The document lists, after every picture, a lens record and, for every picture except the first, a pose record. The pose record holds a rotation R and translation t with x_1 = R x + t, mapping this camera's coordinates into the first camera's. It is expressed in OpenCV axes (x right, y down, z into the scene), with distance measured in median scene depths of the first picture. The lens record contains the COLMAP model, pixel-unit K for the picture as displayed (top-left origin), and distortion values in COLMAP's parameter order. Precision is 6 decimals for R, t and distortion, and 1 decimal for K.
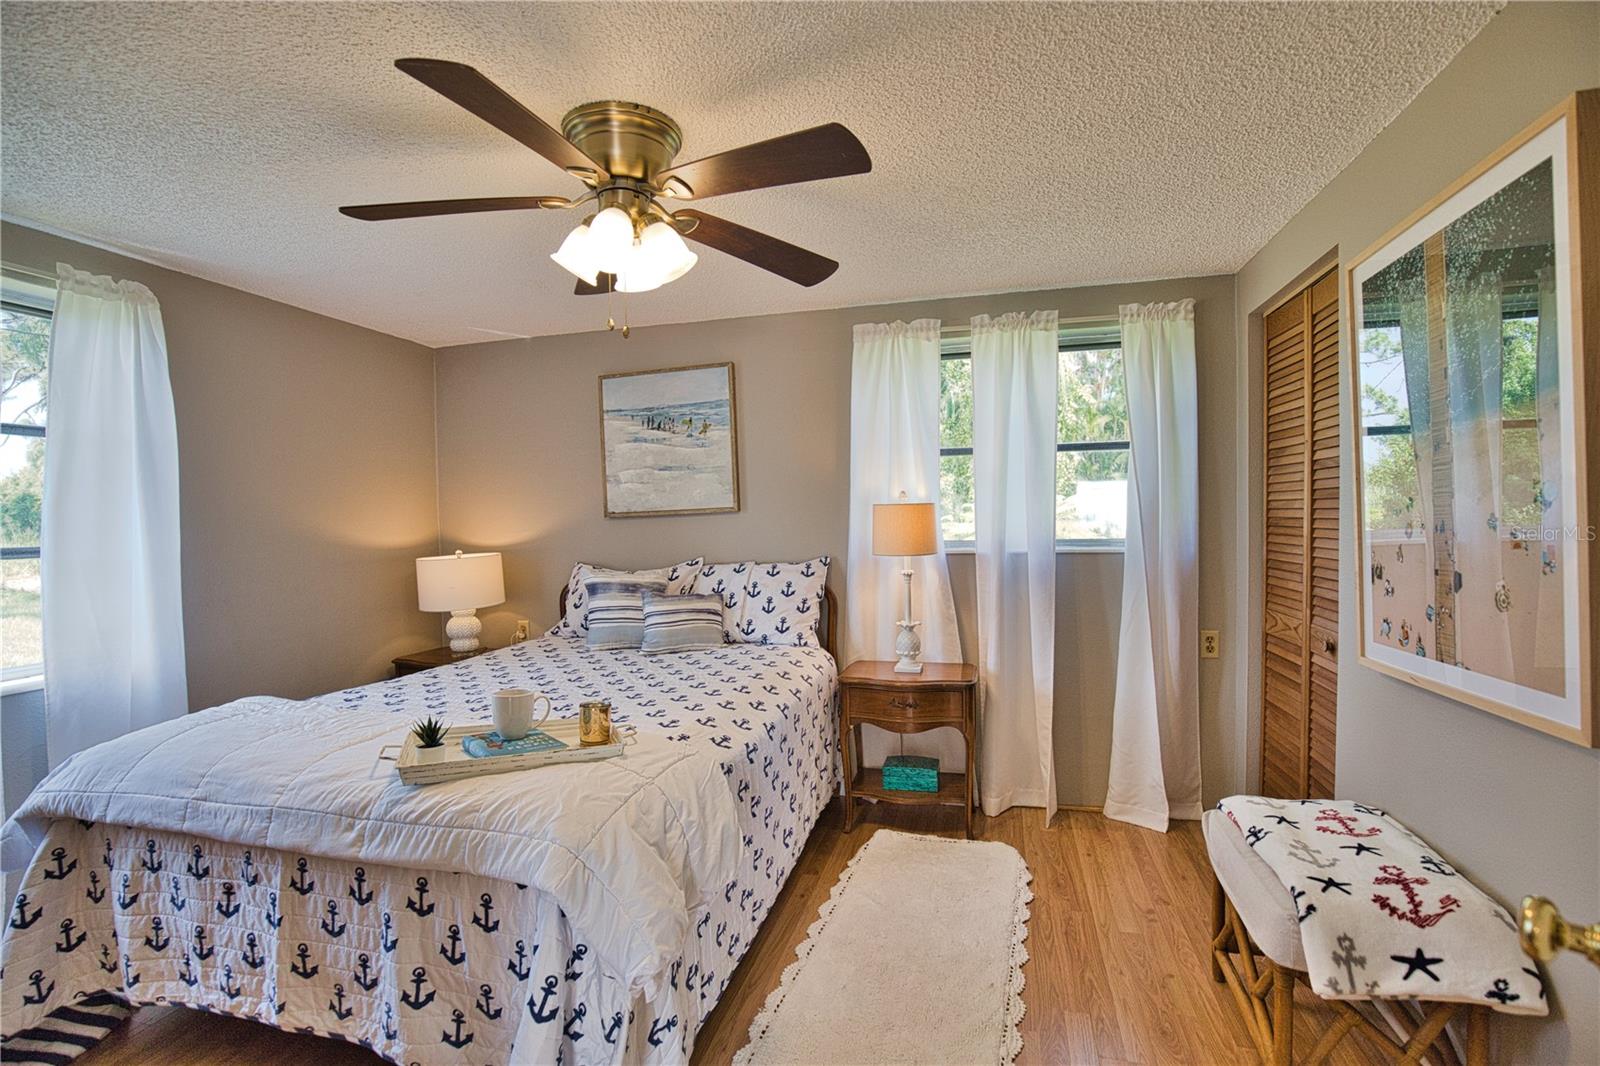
lens RADIAL K [[733.1, 0, 808.9], [0, 733.1, 536.8], [0, 0, 1]] dist [-0.035156, 0.007124]
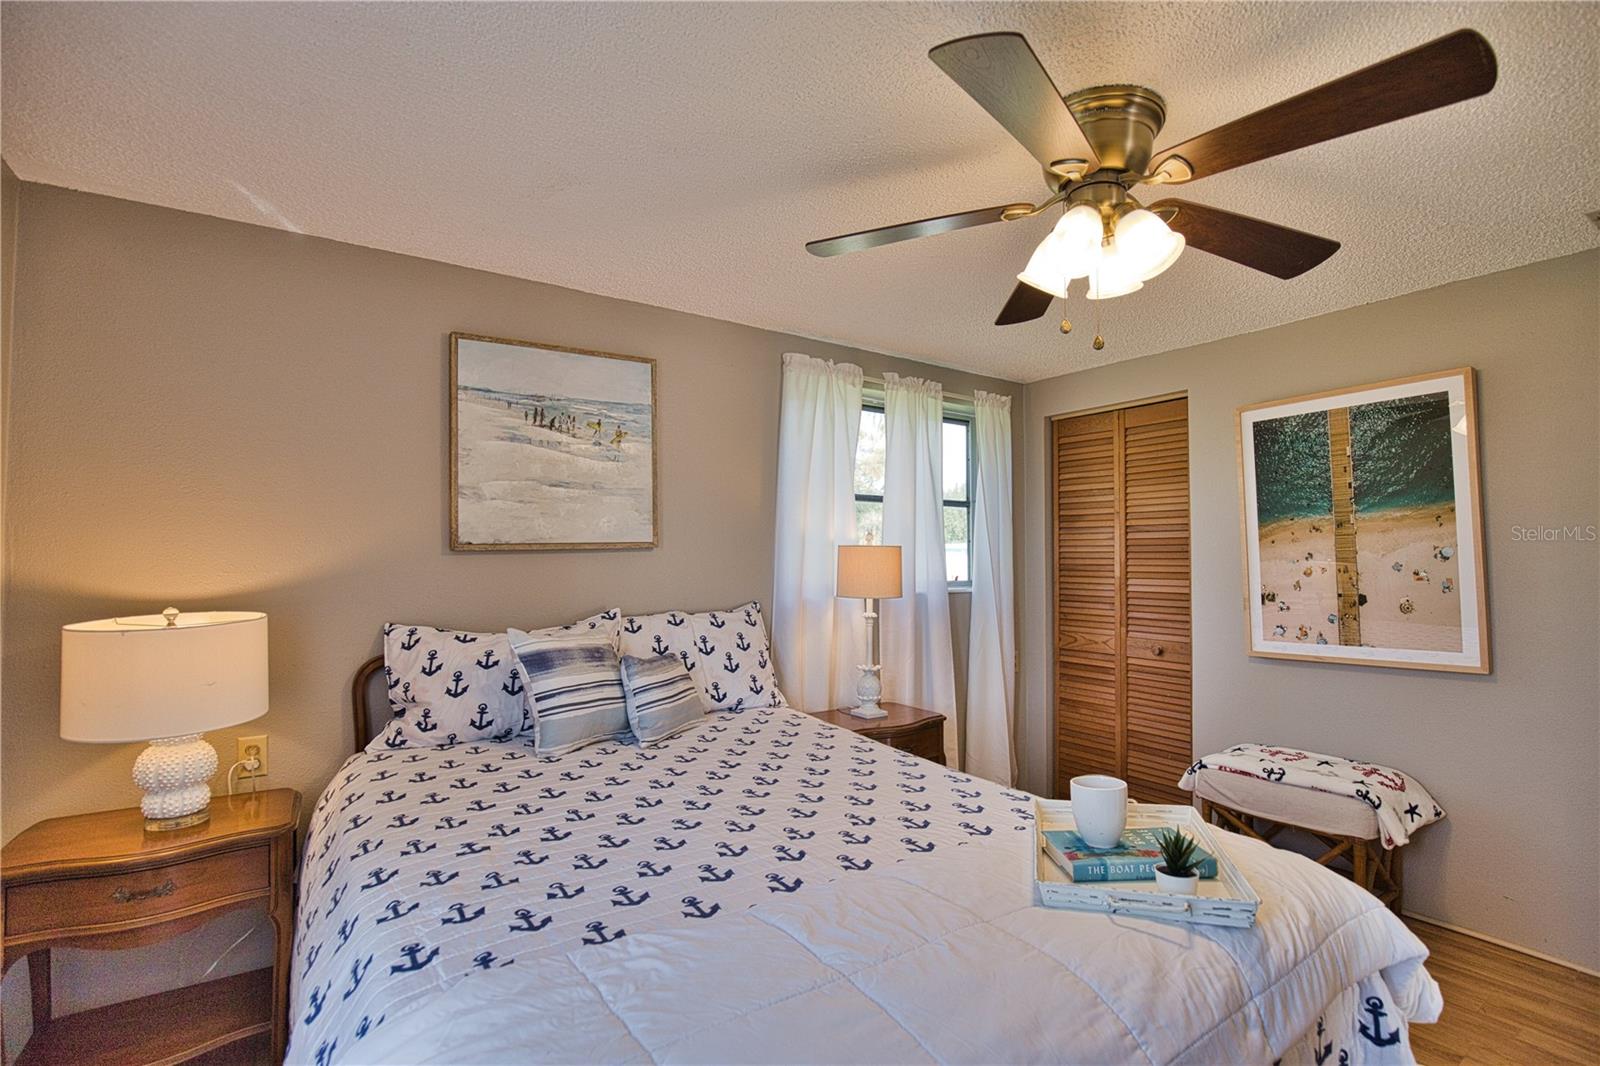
lens RADIAL K [[718.4, 0, 799.2], [0, 718.4, 538.8], [0, 0, 1]] dist [-0.035824, 0.000060]
pose [[0.654123, 0.041960, 0.755224, -0.603614], [0.005646, 0.998161, -0.060348, 0.003243], [-0.756367, 0.043739, 0.652683, 0.395639]]
